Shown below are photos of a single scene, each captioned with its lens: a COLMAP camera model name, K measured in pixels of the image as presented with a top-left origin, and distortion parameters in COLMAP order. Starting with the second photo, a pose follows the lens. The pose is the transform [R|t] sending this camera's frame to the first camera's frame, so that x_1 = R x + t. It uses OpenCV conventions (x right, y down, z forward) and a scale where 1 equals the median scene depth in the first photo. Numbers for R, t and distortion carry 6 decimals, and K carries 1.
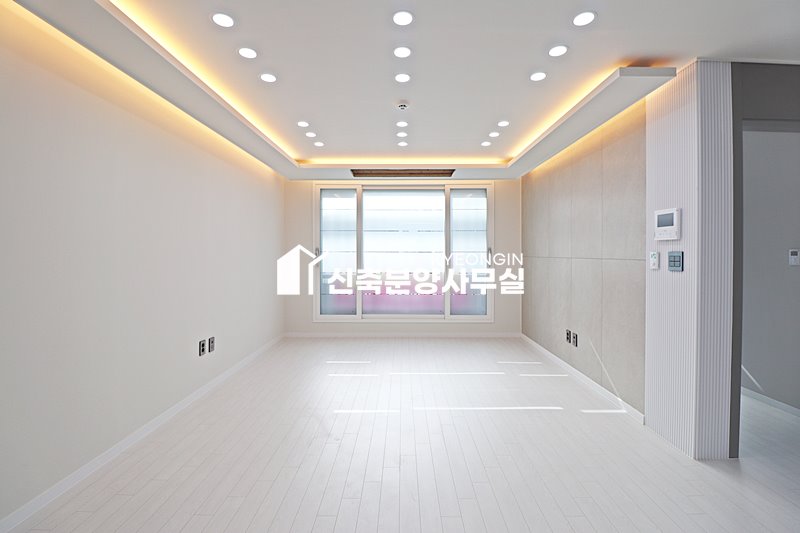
lens RADIAL K [[369.7, 0, 401.7], [0, 369.7, 256.8], [0, 0, 1]] dist [0.001599, -0.015875]
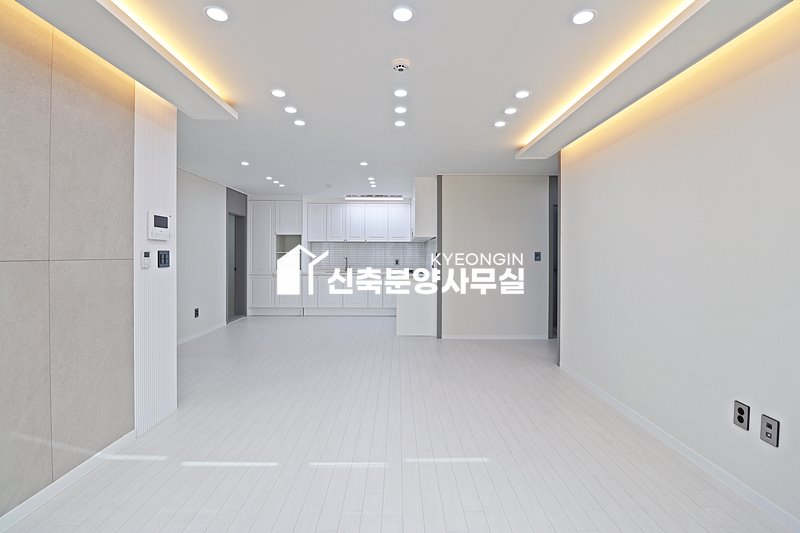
lens RADIAL K [[368.1, 0, 402.2], [0, 368.1, 256.3], [0, 0, 1]] dist [0.002351, -0.014899]
pose [[-0.999900, -0.005450, -0.013082, 0.004629], [-0.005602, 0.999917, 0.011626, -0.006255], [0.013018, 0.011698, -0.999847, 0.962170]]
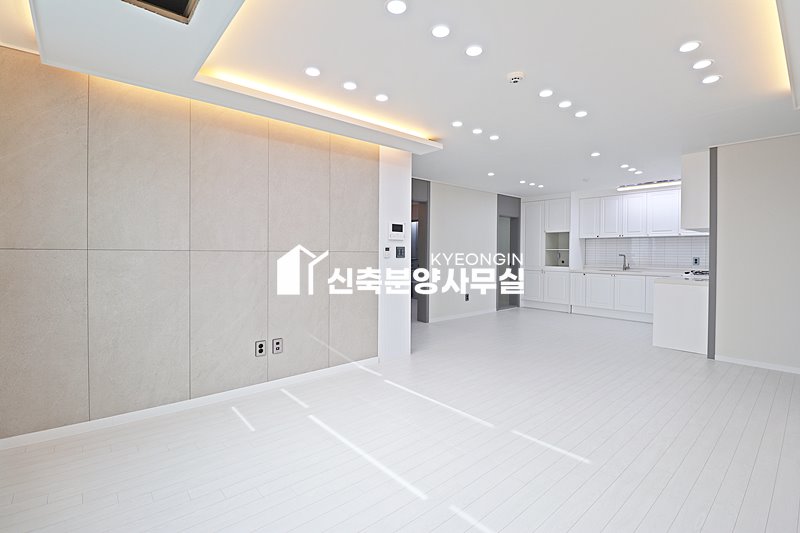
lens RADIAL K [[369.7, 0, 401.7], [0, 369.7, 256.8], [0, 0, 1]] dist [0.001599, -0.015875]
pose [[-0.658610, -0.014707, 0.752341, -0.261453], [-0.001286, 0.999830, 0.018419, 0.000377], [-0.752484, 0.011163, -0.658516, 0.959757]]
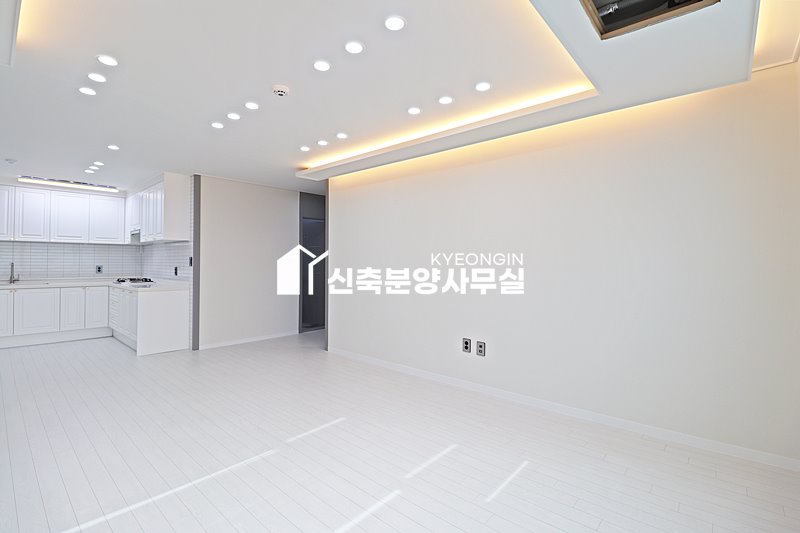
lens RADIAL K [[368.1, 0, 402.2], [0, 368.1, 256.3], [0, 0, 1]] dist [0.002351, -0.014899]
pose [[-0.655758, -0.015275, -0.754817, 0.255534], [-0.009943, 0.999883, -0.011596, -0.002635], [0.754906, -0.000099, -0.655833, 0.966830]]
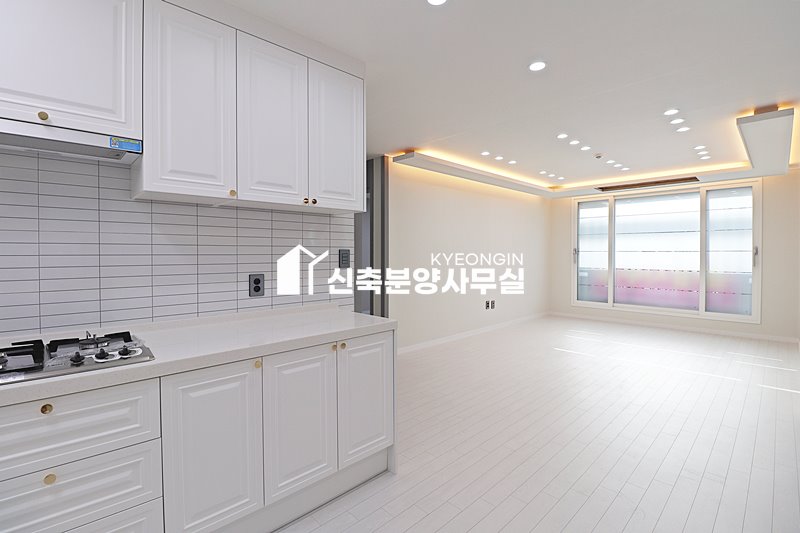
lens RADIAL K [[369.7, 0, 401.7], [0, 369.7, 256.8], [0, 0, 1]] dist [0.001599, -0.015875]
pose [[0.697131, 0.007382, -0.716906, 0.286376], [-0.003864, 0.999971, 0.006540, -0.000487], [0.716933, -0.001789, 0.697140, -0.349745]]
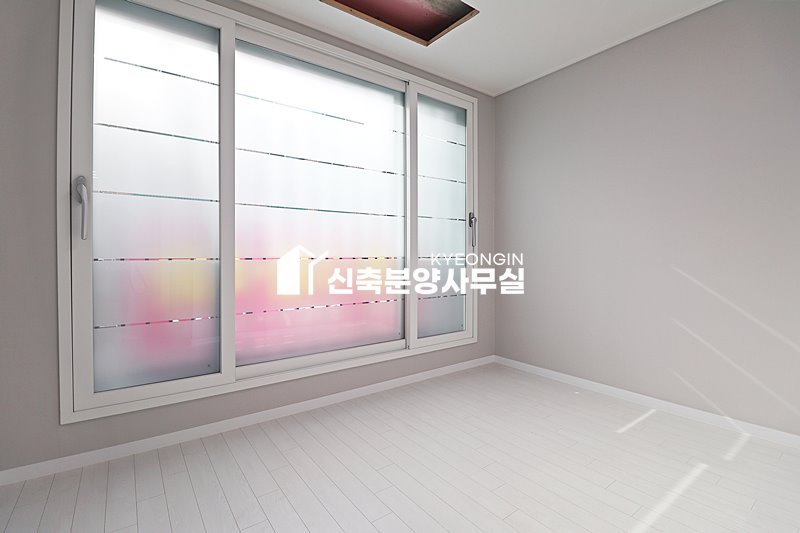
lens RADIAL K [[369.7, 0, 401.7], [0, 369.7, 256.8], [0, 0, 1]] dist [0.001599, -0.015875]
pose [[0.798544, 0.001925, 0.601933, -0.204602], [0.004095, 0.999954, -0.008630, 0.049119], [-0.601922, 0.009356, 0.798500, 0.623282]]
